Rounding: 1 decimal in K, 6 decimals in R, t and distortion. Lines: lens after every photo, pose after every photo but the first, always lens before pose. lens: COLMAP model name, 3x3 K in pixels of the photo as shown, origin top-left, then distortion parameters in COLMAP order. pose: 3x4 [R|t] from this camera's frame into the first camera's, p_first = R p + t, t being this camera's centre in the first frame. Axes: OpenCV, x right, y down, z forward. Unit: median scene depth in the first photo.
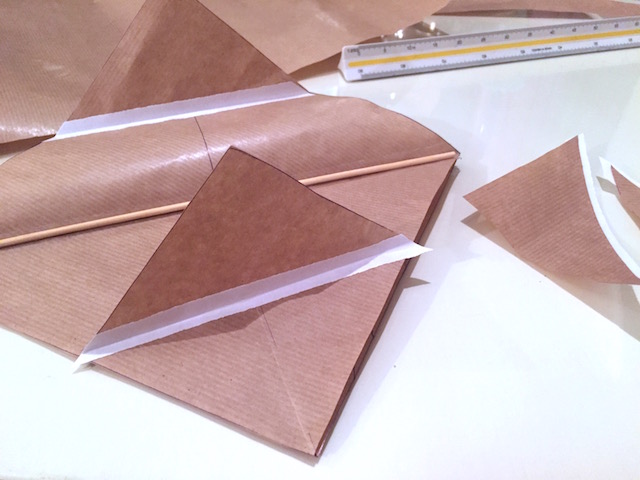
lens RADIAL K [[540.9, 0, 318.6], [0, 540.9, 225.4], [0, 0, 1]] dist [0.005643, 0.008424]
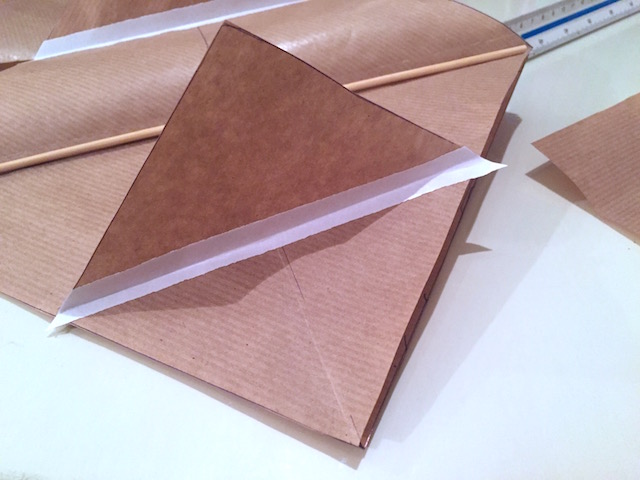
lens RADIAL K [[540.9, 0, 318.6], [0, 540.9, 225.4], [0, 0, 1]] dist [0.005643, 0.008424]
pose [[0.997738, -0.028657, -0.060804, -0.008309], [0.036356, 0.990904, 0.129564, 0.021728], [0.056538, -0.131481, 0.989705, 0.258952]]
